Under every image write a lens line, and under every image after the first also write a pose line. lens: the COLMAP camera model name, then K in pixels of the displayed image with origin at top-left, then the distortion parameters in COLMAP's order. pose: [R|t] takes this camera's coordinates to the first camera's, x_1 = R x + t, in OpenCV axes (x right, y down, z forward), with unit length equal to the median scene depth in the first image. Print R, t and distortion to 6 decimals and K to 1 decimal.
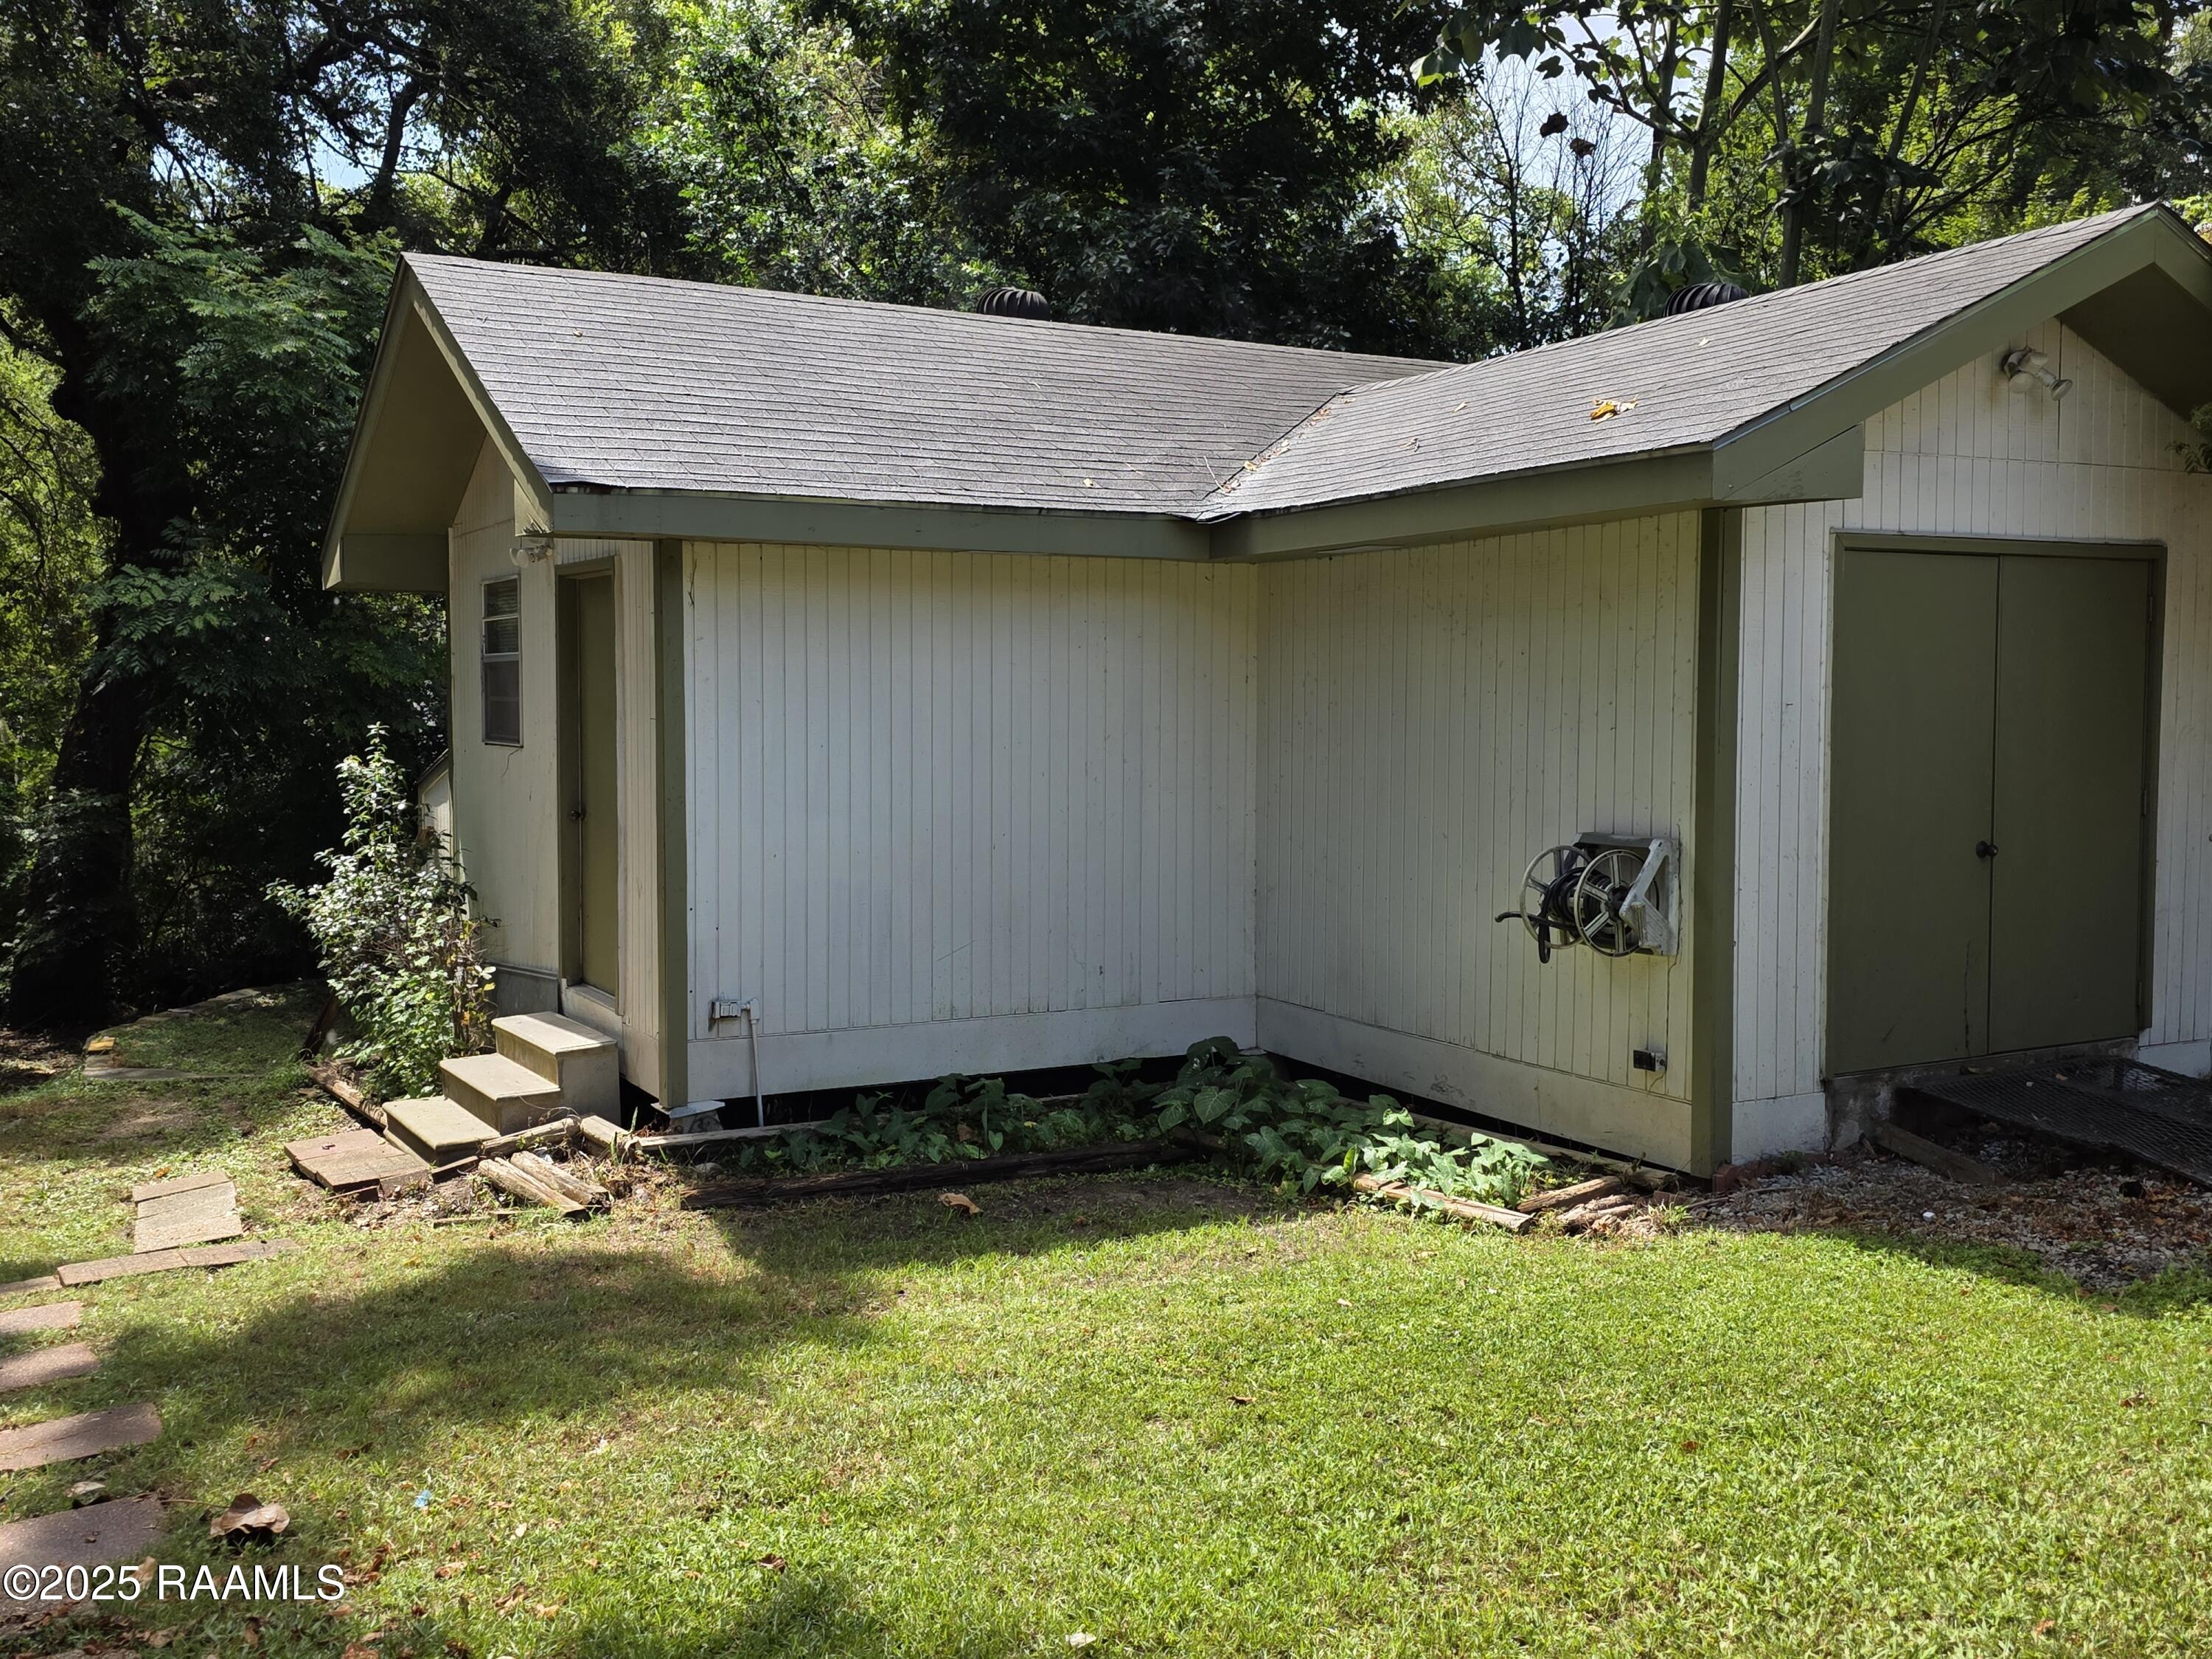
lens RADIAL K [[2070.8, 0, 1106.0], [0, 2070.8, 829.5], [0, 0, 1]] dist [0.007706, 0.007134]
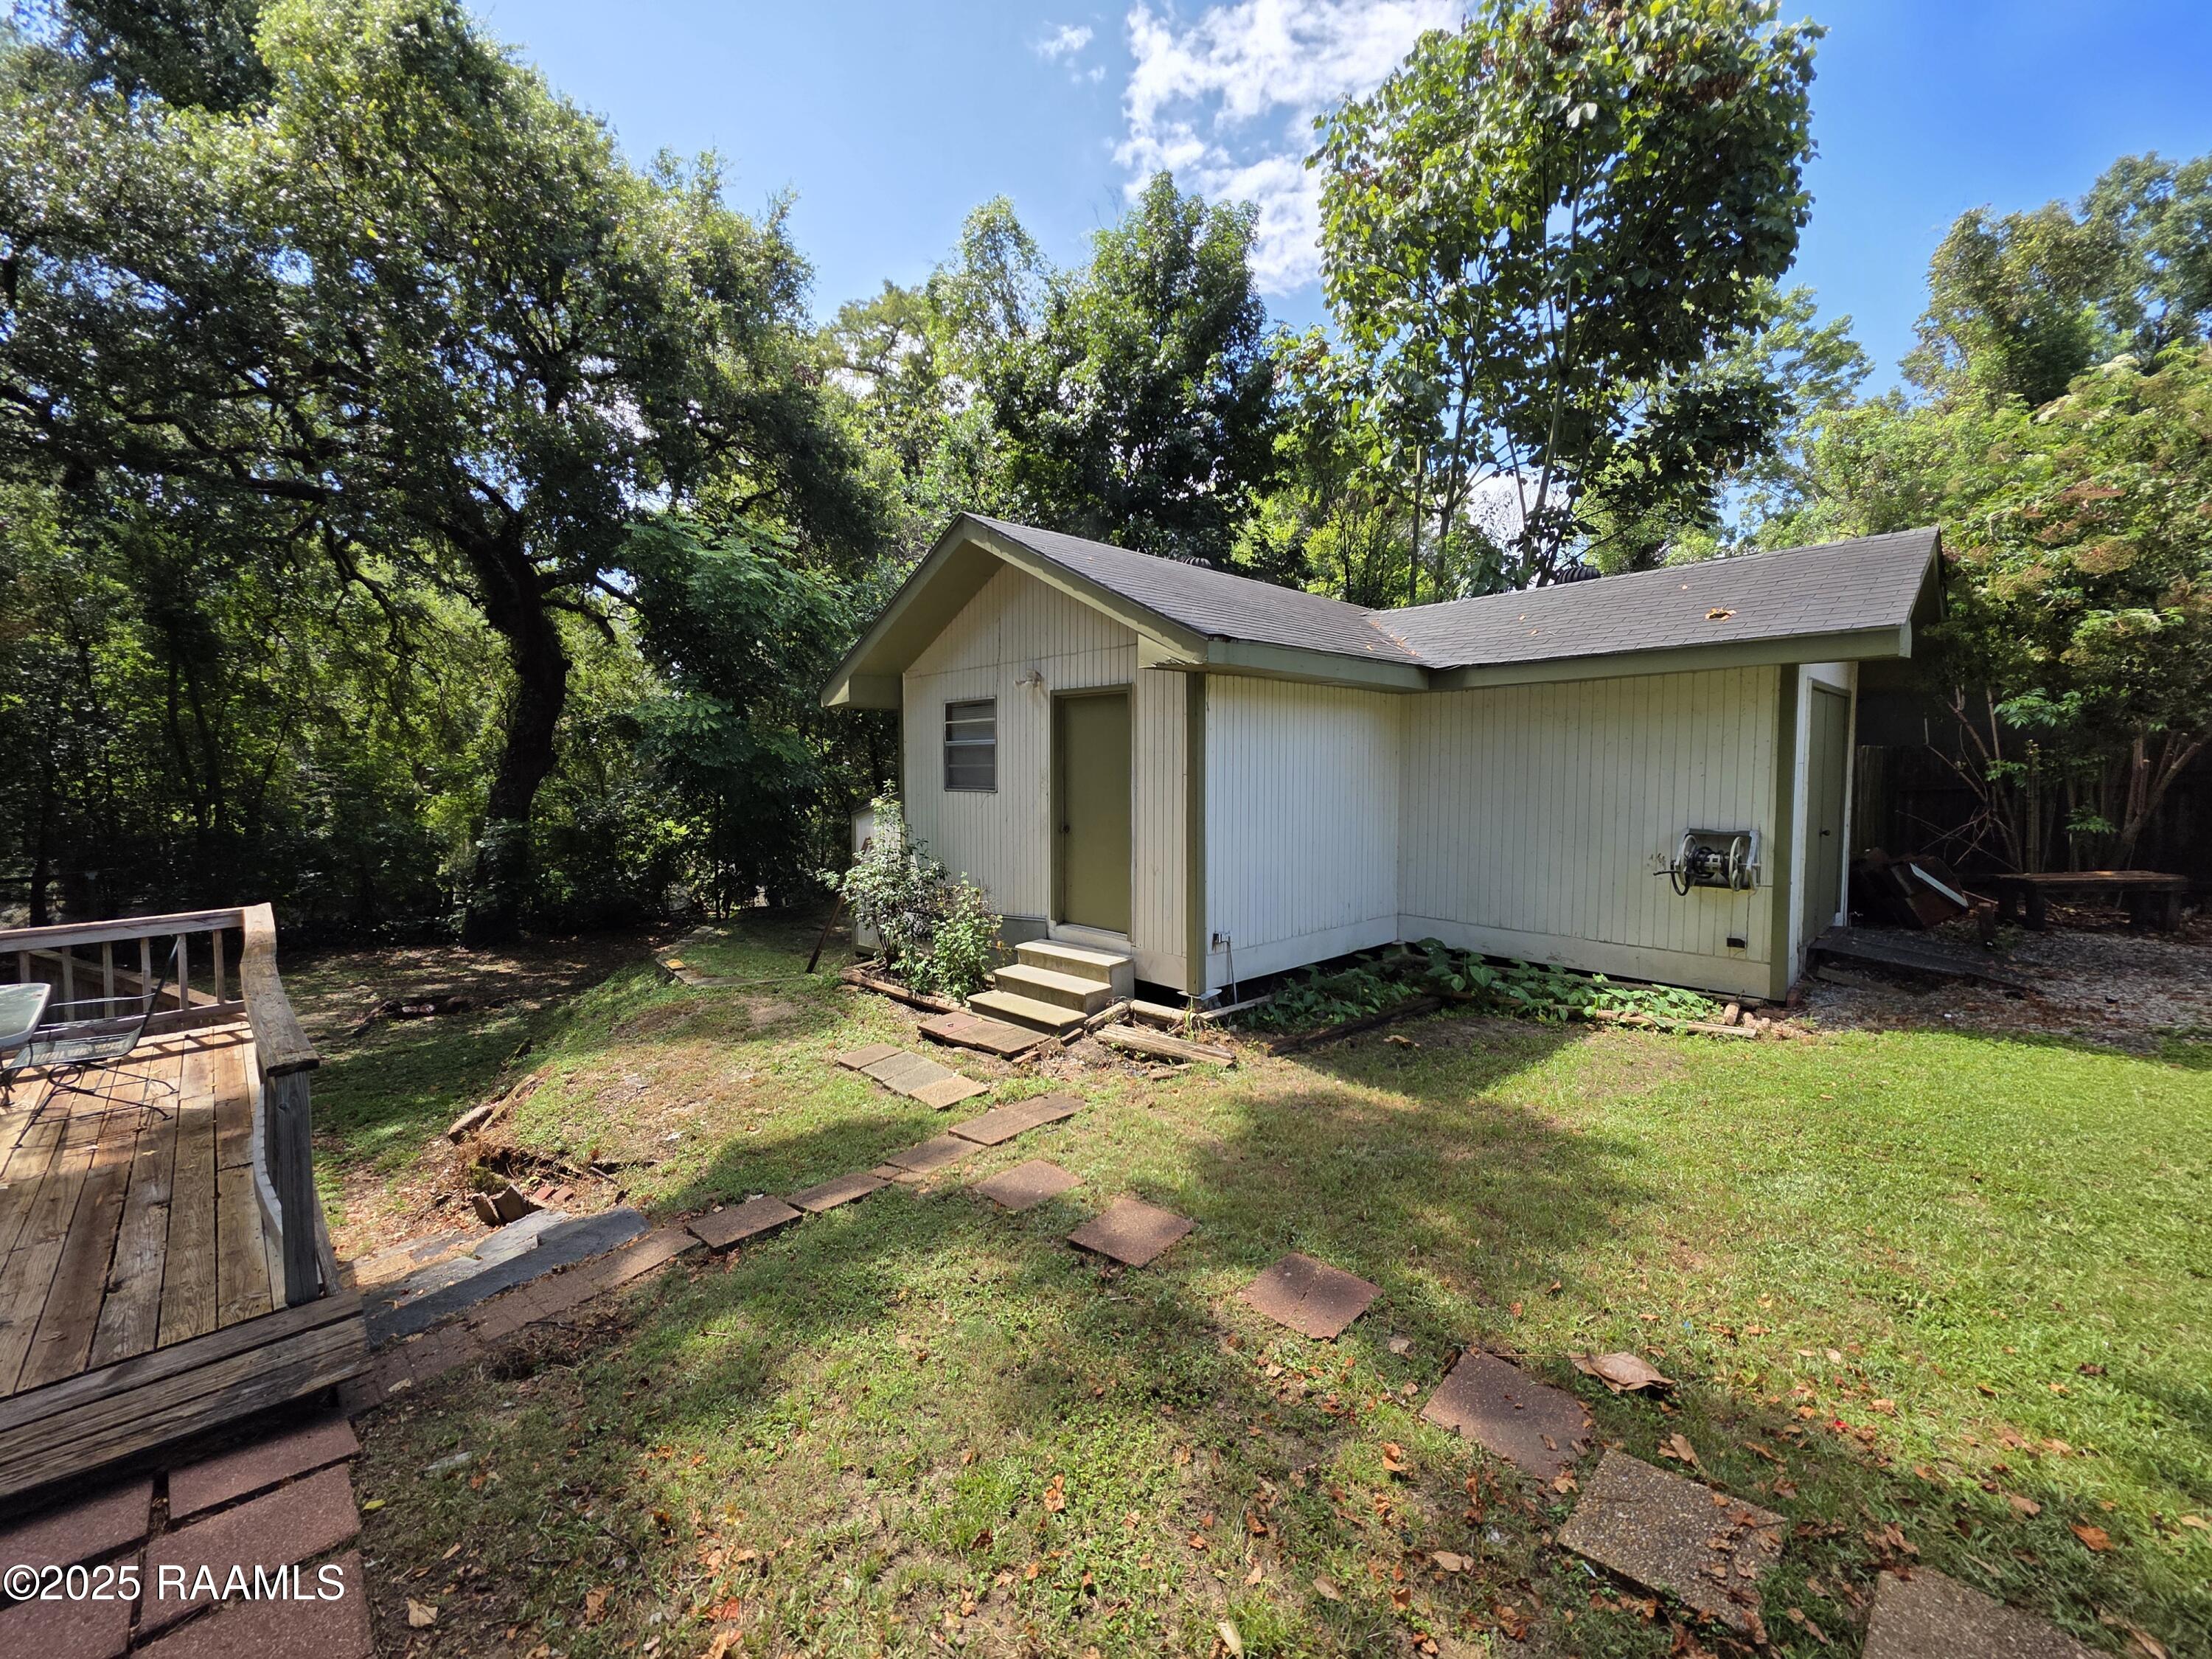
lens RADIAL K [[878.7, 0, 1096.8], [0, 878.7, 822.7], [0, 0, 1]] dist [0.006846, -0.001173]
pose [[0.972567, -0.018777, 0.231863, -0.515313], [0.019858, 0.999800, -0.002326, -0.013352], [-0.231773, 0.006867, 0.972746, 0.319783]]
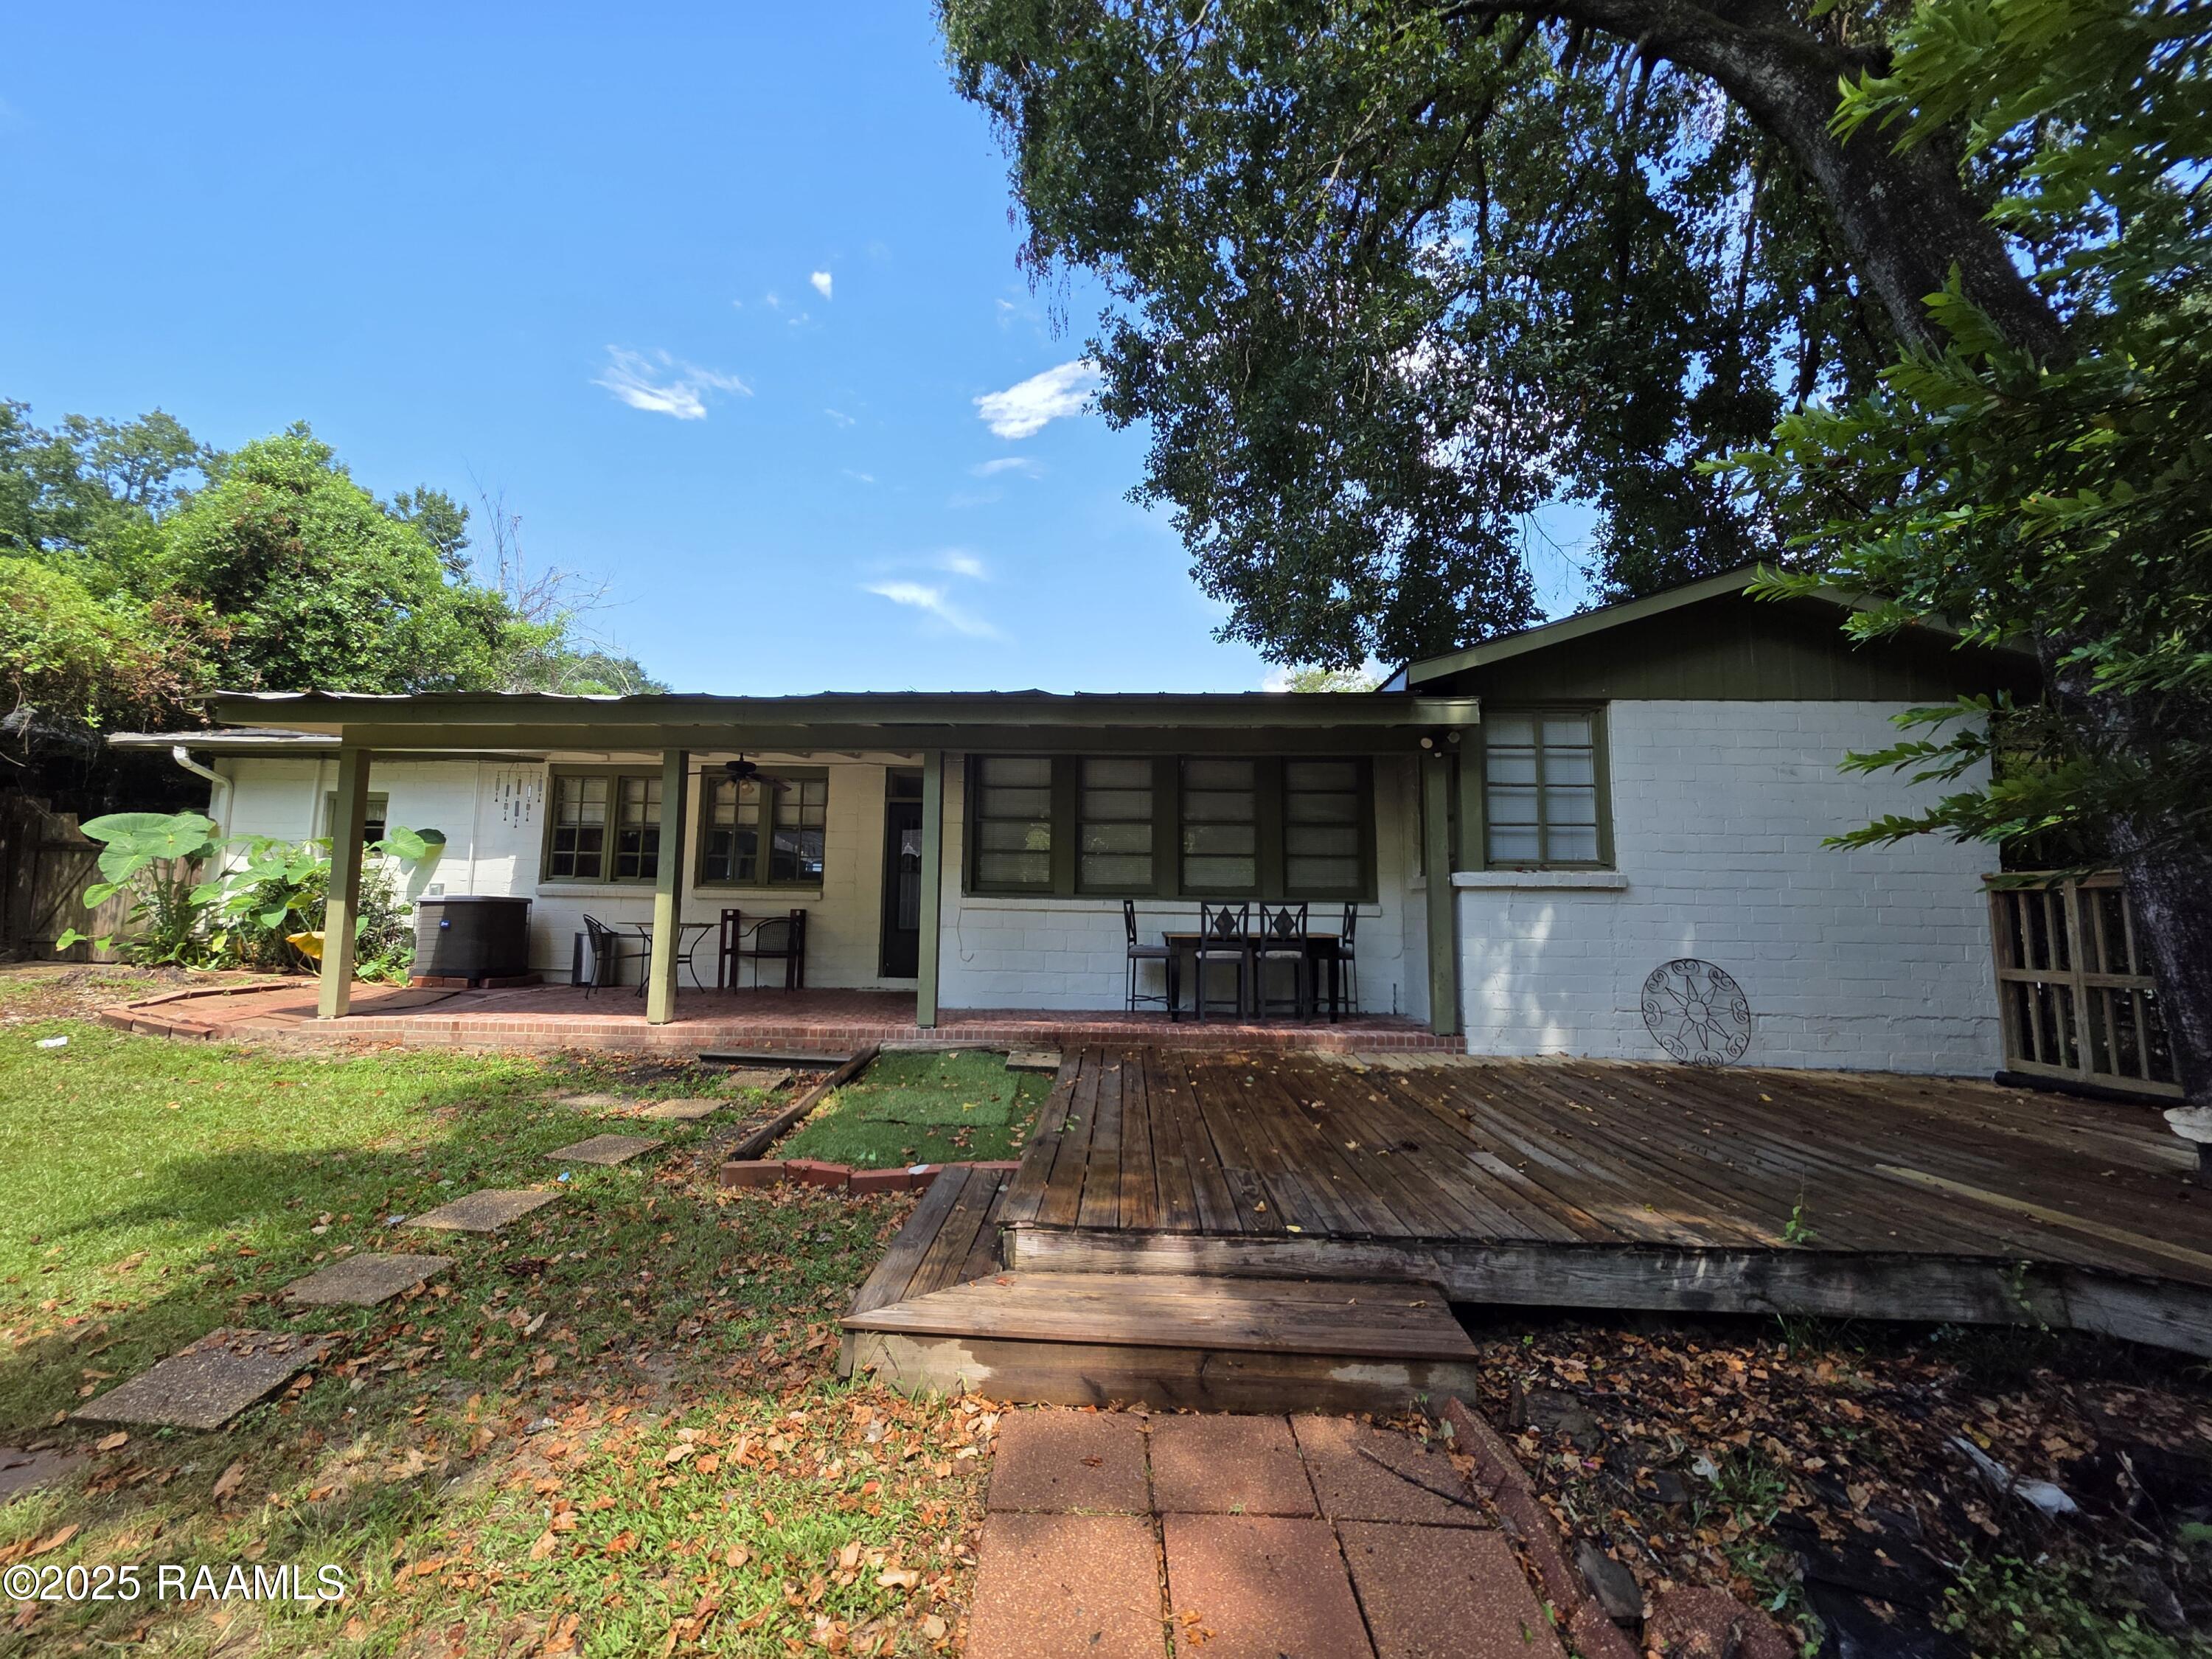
lens RADIAL K [[878.7, 0, 1096.8], [0, 878.7, 822.7], [0, 0, 1]] dist [0.006846, -0.001173]
pose [[-0.852045, 0.028229, 0.522706, -0.722645], [0.007006, 0.999070, -0.042535, 0.023718], [-0.523421, -0.032580, -0.851451, 0.652944]]
